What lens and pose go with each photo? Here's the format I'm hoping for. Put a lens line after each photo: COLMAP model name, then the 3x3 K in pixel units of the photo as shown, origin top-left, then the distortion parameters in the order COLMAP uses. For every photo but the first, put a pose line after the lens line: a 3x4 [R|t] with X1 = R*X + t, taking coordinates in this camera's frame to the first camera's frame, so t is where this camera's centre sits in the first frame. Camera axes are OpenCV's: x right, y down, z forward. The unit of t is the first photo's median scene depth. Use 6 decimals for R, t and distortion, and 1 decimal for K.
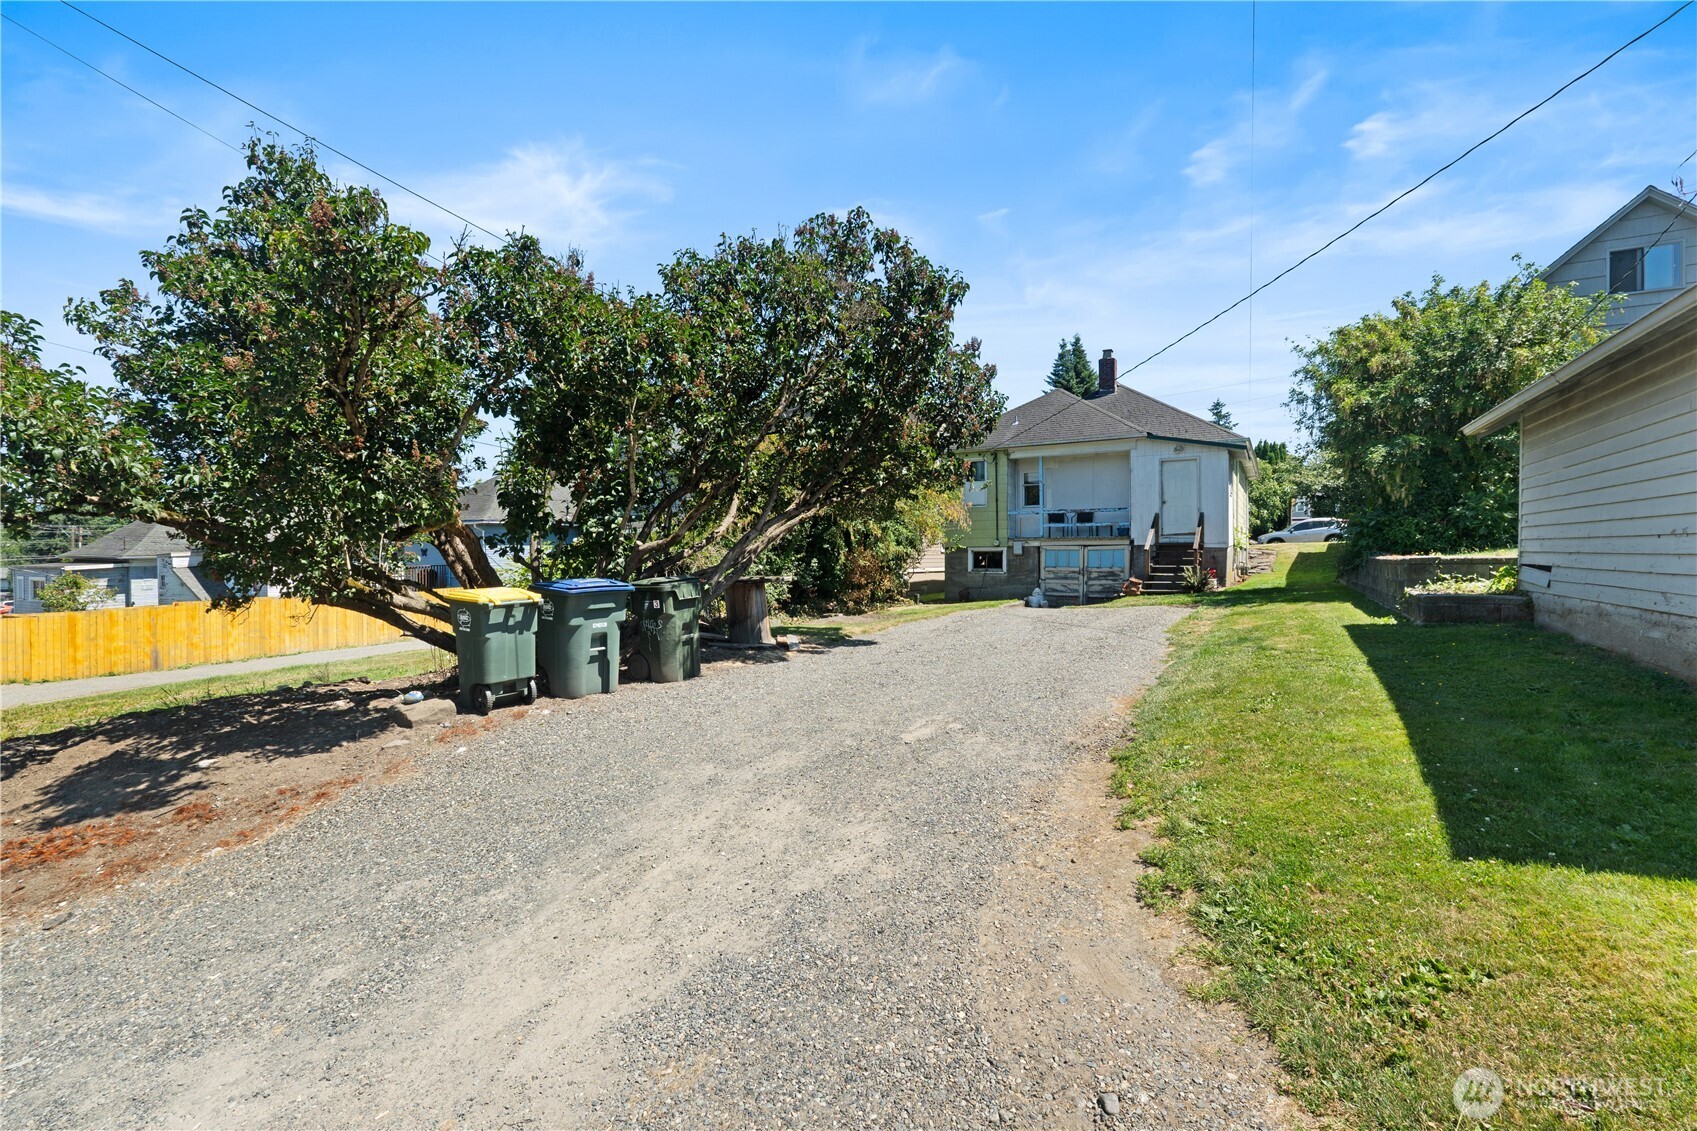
lens RADIAL K [[773.0, 0, 857.0], [0, 773.0, 560.6], [0, 0, 1]] dist [-0.013581, 0.001169]
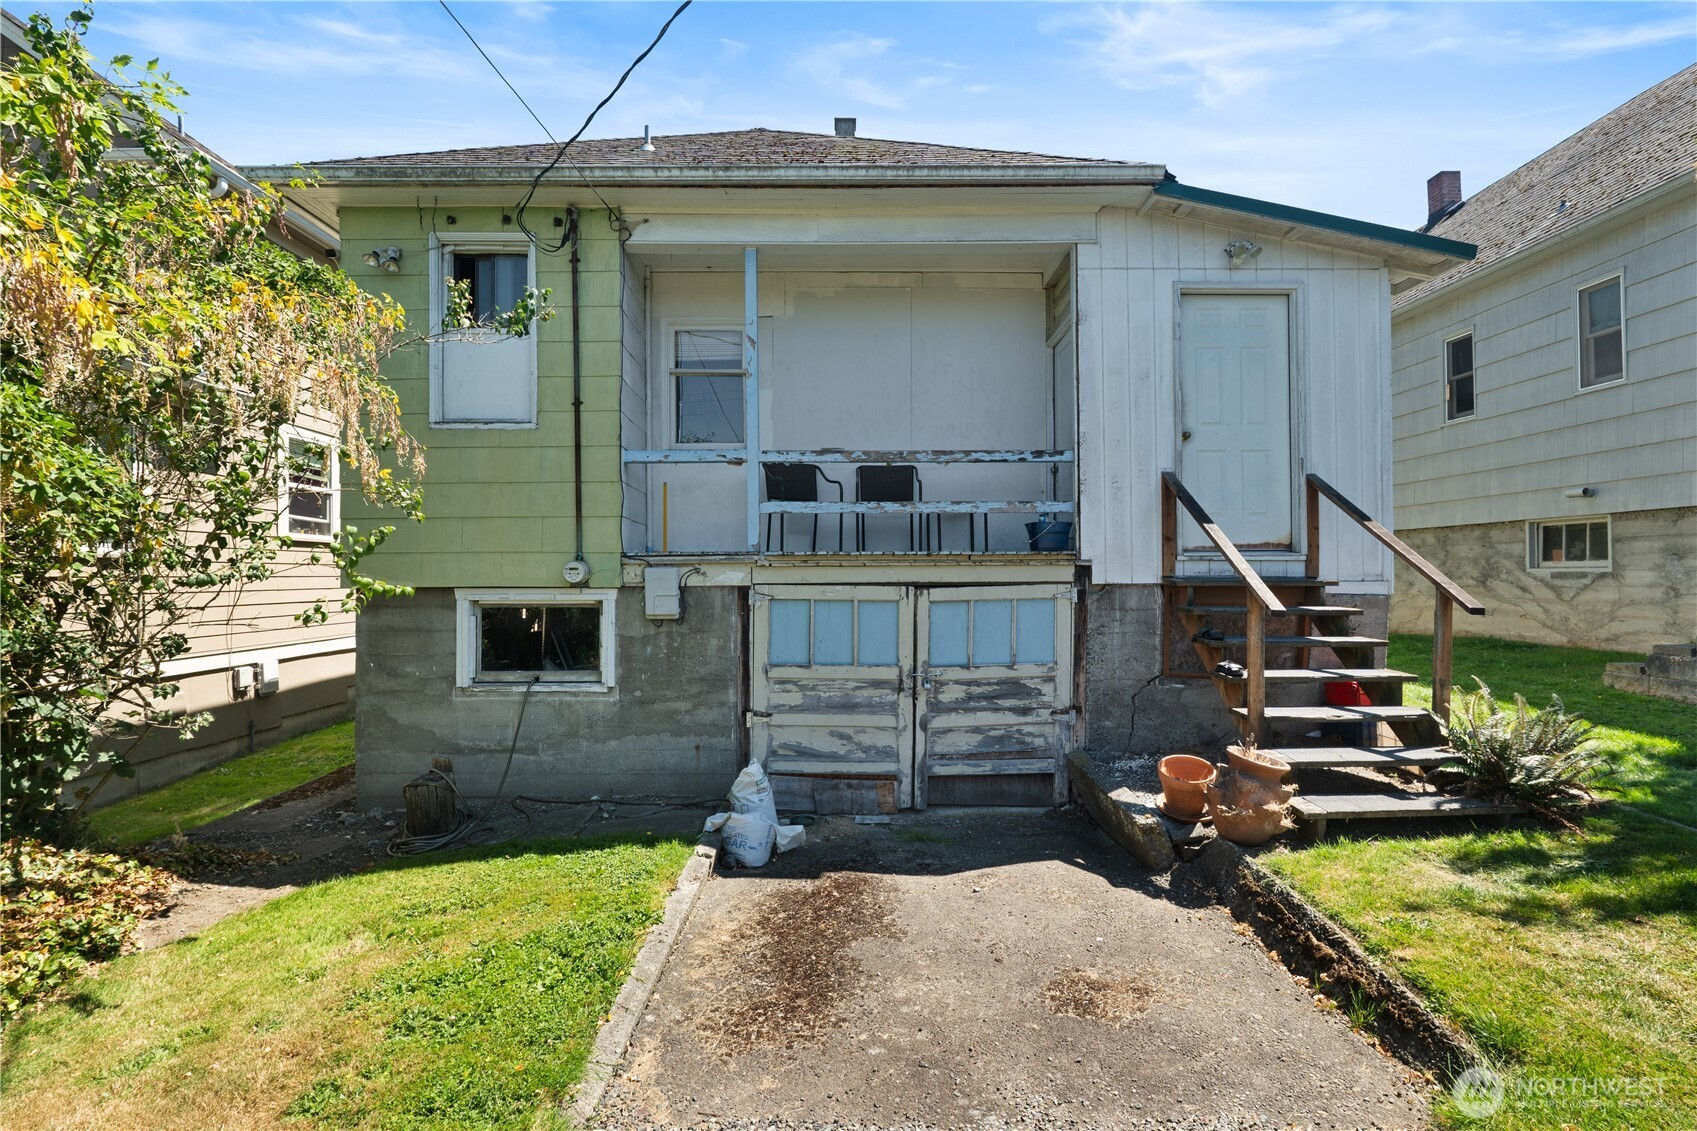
lens RADIAL K [[773.0, 0, 854.7], [0, 773.0, 560.7], [0, 0, 1]] dist [-0.013581, 0.001169]
pose [[0.867875, 0.000630, 0.496783, 0.139624], [0.002057, 0.999986, -0.004862, -0.026145], [-0.496779, 0.005241, 0.867861, 0.763550]]
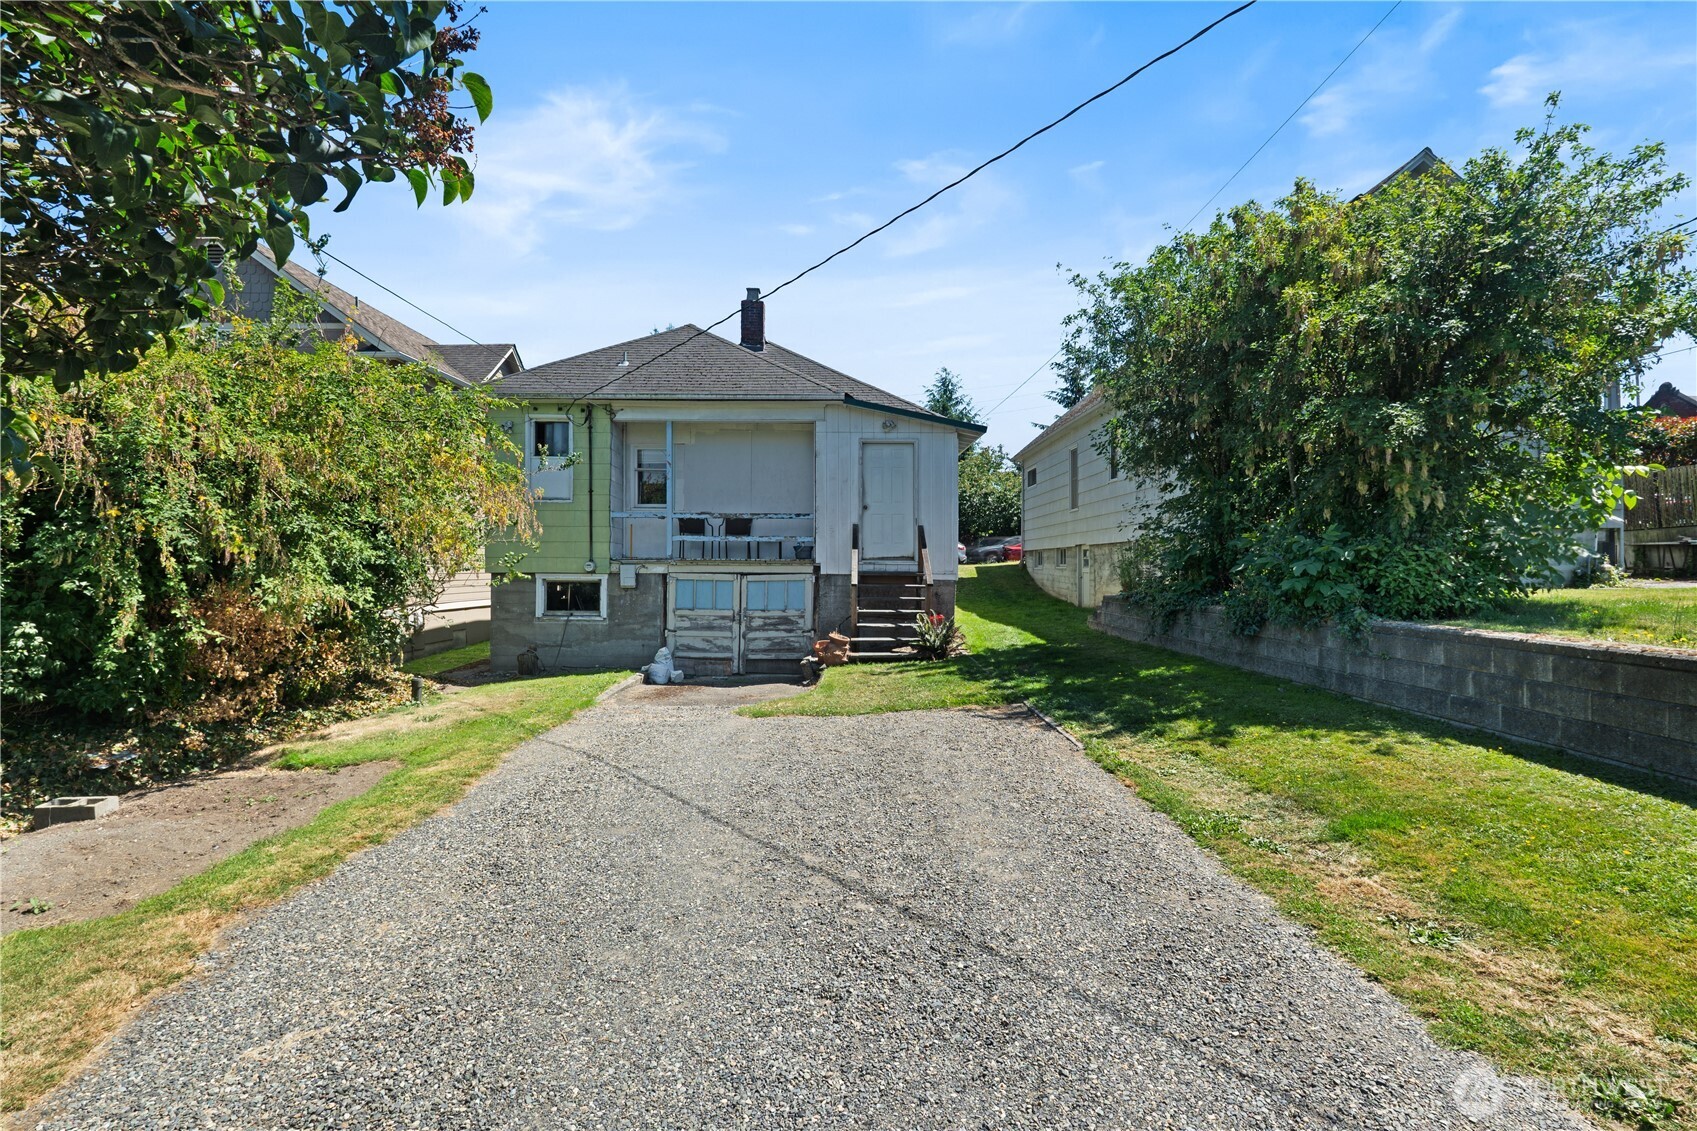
lens RADIAL K [[773.0, 0, 854.8], [0, 773.0, 569.3], [0, 0, 1]] dist [-0.013581, 0.001169]
pose [[0.864314, 0.008391, 0.502882, 0.066398], [-0.007516, 0.999965, -0.003767, -0.020938], [-0.502896, -0.000524, 0.864347, 0.426957]]
